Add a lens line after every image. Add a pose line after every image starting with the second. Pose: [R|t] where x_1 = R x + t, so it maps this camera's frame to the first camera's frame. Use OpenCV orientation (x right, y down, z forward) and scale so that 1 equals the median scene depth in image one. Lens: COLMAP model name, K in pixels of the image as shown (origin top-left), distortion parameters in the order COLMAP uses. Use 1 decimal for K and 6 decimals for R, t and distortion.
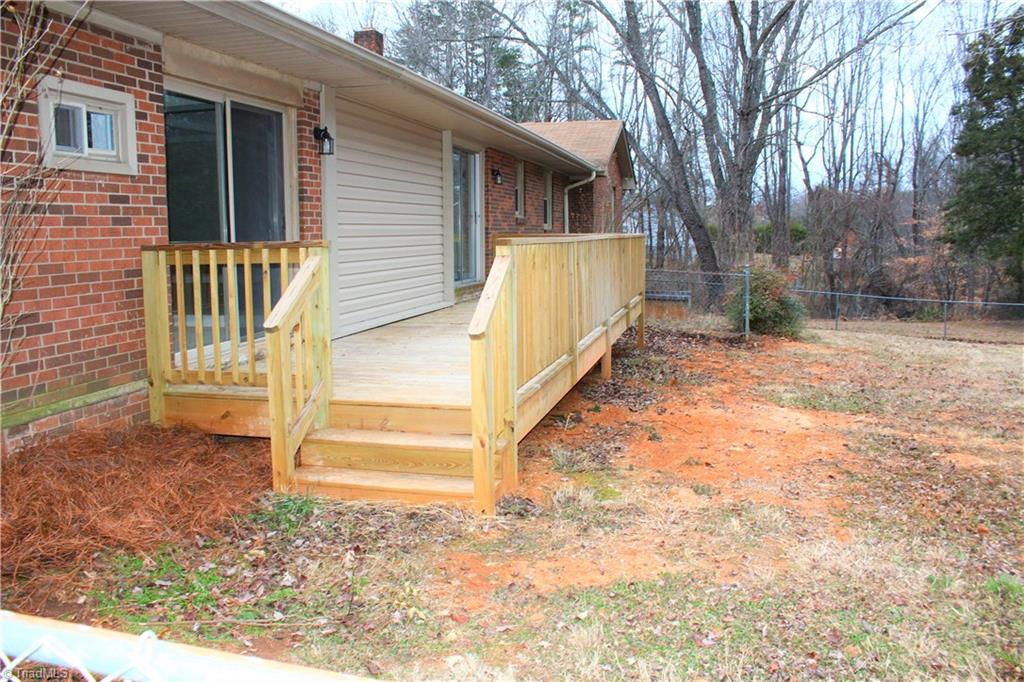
lens RADIAL K [[853.4, 0, 511.5], [0, 853.4, 345.9], [0, 0, 1]] dist [-0.103309, 0.023339]
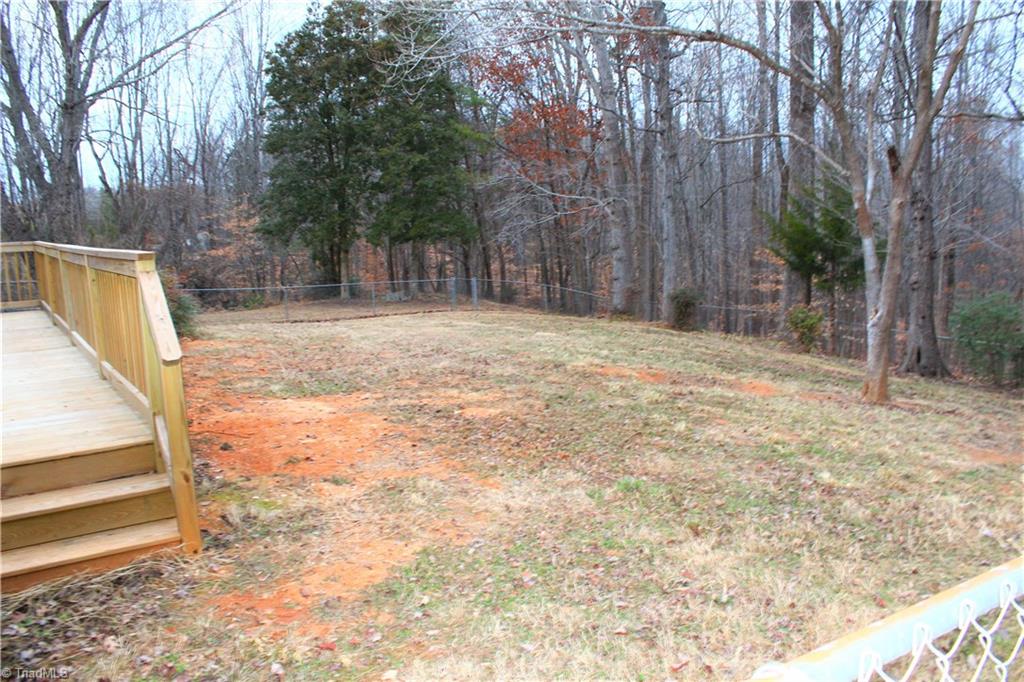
lens RADIAL K [[853.4, 0, 511.6], [0, 853.4, 338.7], [0, 0, 1]] dist [-0.103309, 0.023339]
pose [[0.683420, -0.120364, 0.720035, -0.366482], [0.121815, 0.991288, 0.050088, -0.030555], [-0.719791, 0.053480, 0.692128, 0.109718]]
